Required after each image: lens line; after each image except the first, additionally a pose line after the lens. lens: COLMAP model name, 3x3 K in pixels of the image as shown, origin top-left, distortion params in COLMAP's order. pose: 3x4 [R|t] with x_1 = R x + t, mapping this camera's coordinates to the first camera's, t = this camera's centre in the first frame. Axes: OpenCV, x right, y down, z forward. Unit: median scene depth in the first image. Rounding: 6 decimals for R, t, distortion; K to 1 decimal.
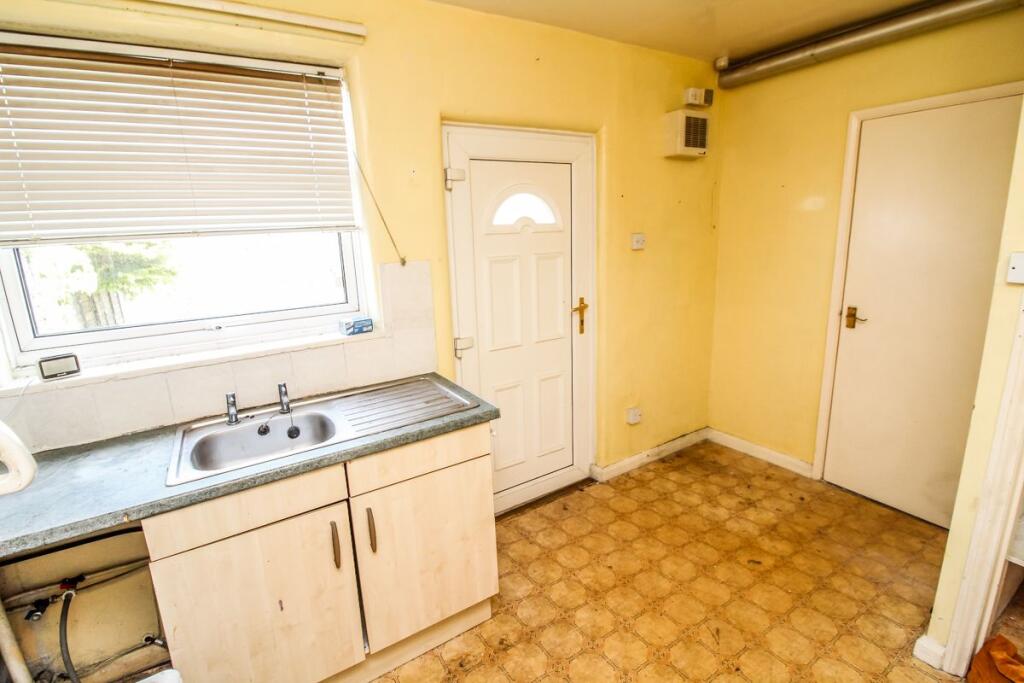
lens RADIAL K [[475.9, 0, 511.7], [0, 475.9, 337.6], [0, 0, 1]] dist [-0.011783, -0.003763]
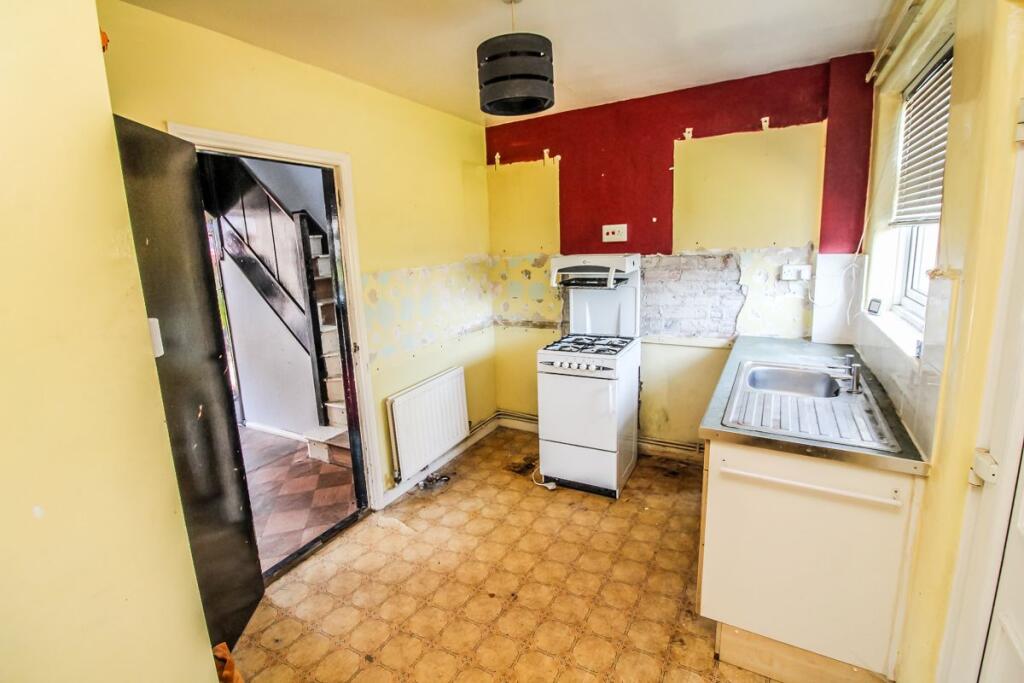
lens RADIAL K [[475.9, 0, 516.4], [0, 475.9, 334.6], [0, 0, 1]] dist [-0.011783, -0.003763]
pose [[-0.870418, 0.163936, -0.464217, 0.643208], [-0.043672, 0.913501, 0.404485, -0.353574], [0.490372, 0.372344, -0.787969, 1.357379]]
